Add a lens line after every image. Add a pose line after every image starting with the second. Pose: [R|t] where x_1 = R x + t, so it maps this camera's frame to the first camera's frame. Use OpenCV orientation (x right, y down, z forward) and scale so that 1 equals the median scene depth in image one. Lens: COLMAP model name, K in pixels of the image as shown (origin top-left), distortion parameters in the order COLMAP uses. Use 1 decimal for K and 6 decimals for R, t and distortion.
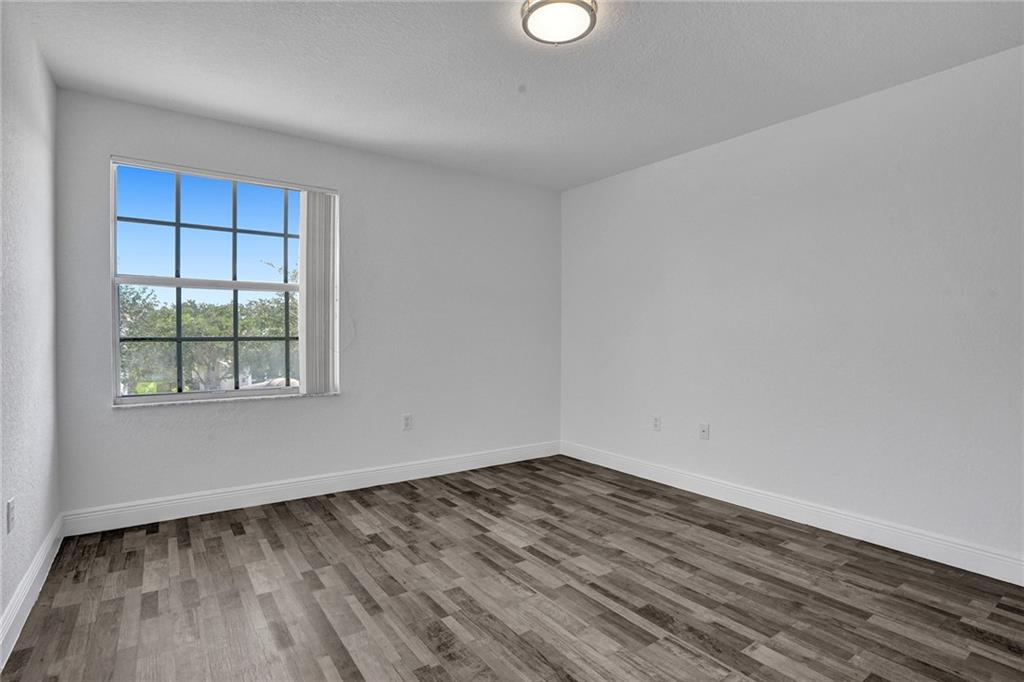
lens RADIAL K [[497.1, 0, 502.2], [0, 497.1, 340.3], [0, 0, 1]] dist [-0.049093, 0.018208]
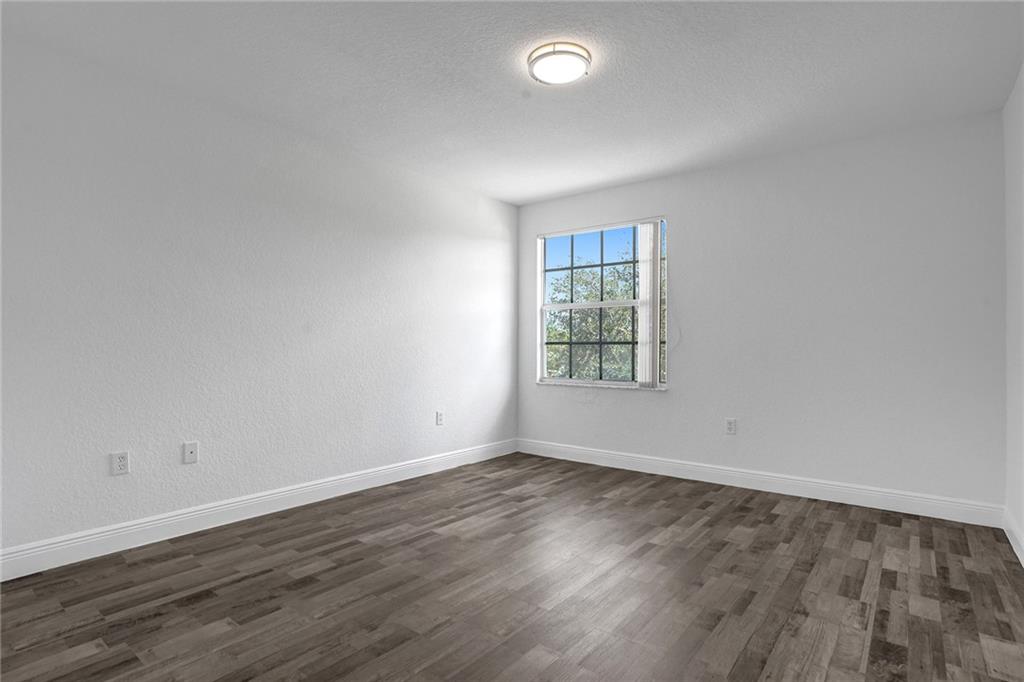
lens RADIAL K [[510.9, 0, 515.1], [0, 510.9, 344.0], [0, 0, 1]] dist [-0.037591, 0.011810]
pose [[0.296614, -0.010914, -0.954935, 0.853202], [-0.010822, 0.999832, -0.014789, 0.024768], [0.954936, 0.014721, 0.296446, 0.369032]]
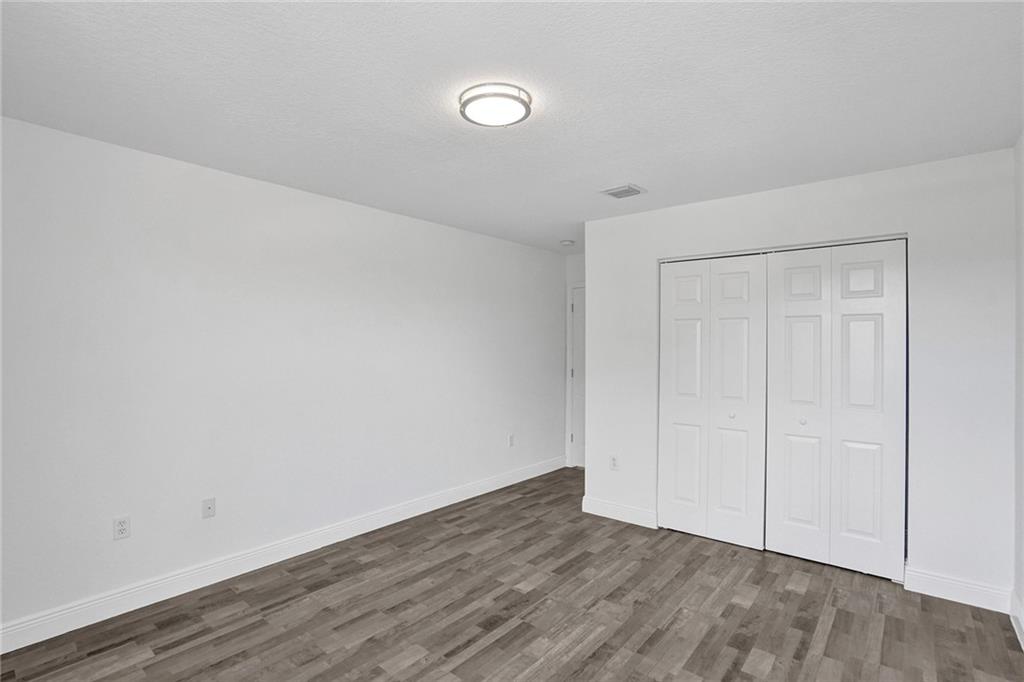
lens RADIAL K [[497.1, 0, 509.4], [0, 497.1, 342.8], [0, 0, 1]] dist [-0.049093, 0.018208]
pose [[-0.257593, -0.004586, 0.966243, -0.610374], [0.008964, 0.999934, 0.007136, -0.113573], [-0.966212, 0.010500, -0.257535, 0.844237]]
